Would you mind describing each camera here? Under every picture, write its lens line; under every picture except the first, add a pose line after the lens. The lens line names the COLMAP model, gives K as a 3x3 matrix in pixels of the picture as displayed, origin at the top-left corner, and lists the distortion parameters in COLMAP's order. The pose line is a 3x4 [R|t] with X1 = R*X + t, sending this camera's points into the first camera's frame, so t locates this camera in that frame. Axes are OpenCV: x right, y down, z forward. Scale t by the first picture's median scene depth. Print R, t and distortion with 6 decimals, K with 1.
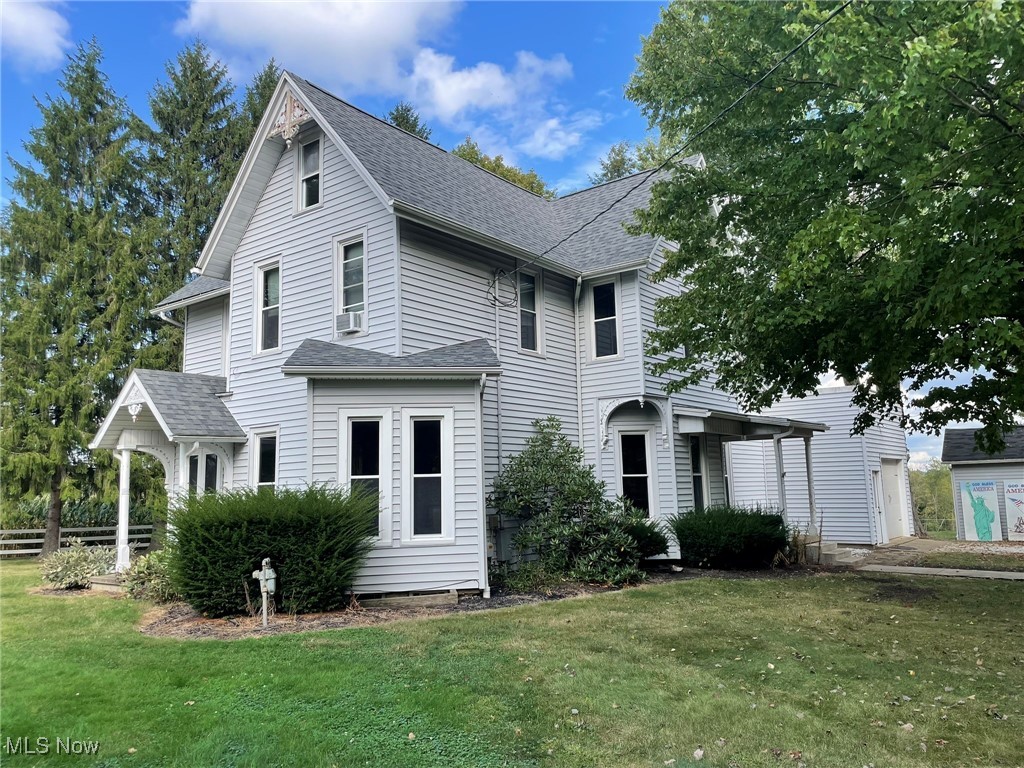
lens RADIAL K [[777.0, 0, 508.8], [0, 777.0, 375.9], [0, 0, 1]] dist [0.065805, -0.047888]
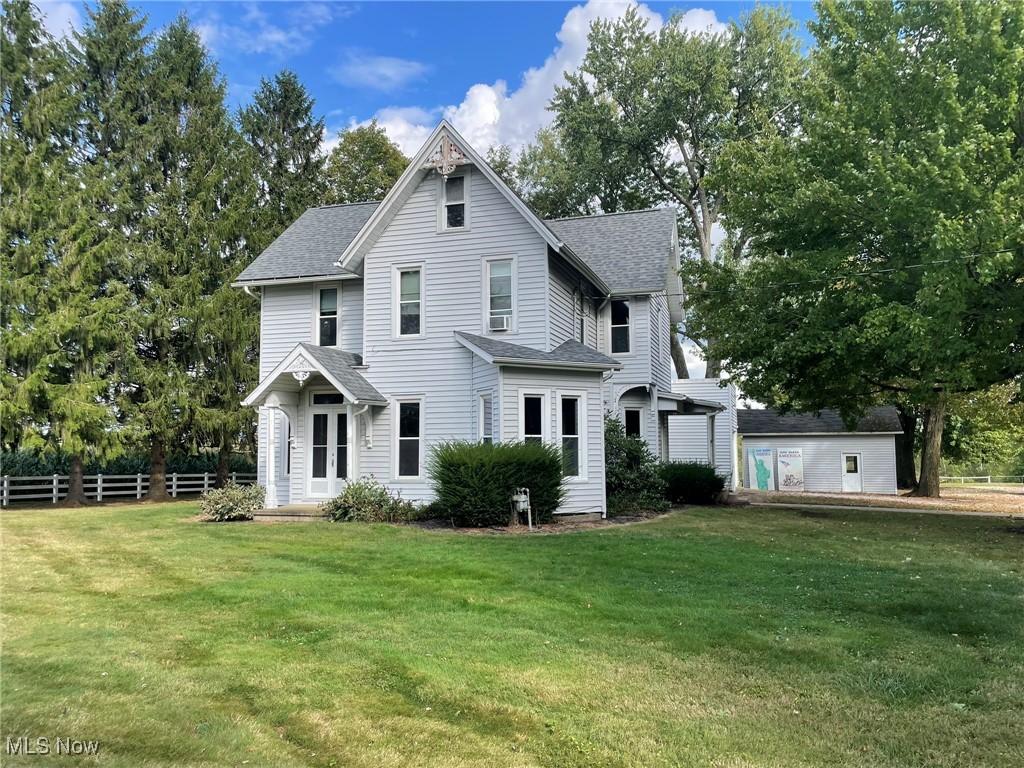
lens RADIAL K [[777.0, 0, 519.5], [0, 777.0, 388.5], [0, 0, 1]] dist [0.065805, -0.047888]
pose [[0.938417, 0.046243, 0.342396, -0.569650], [-0.067530, 0.996438, 0.050505, -0.022603], [-0.338841, -0.070517, 0.938197, -0.265154]]
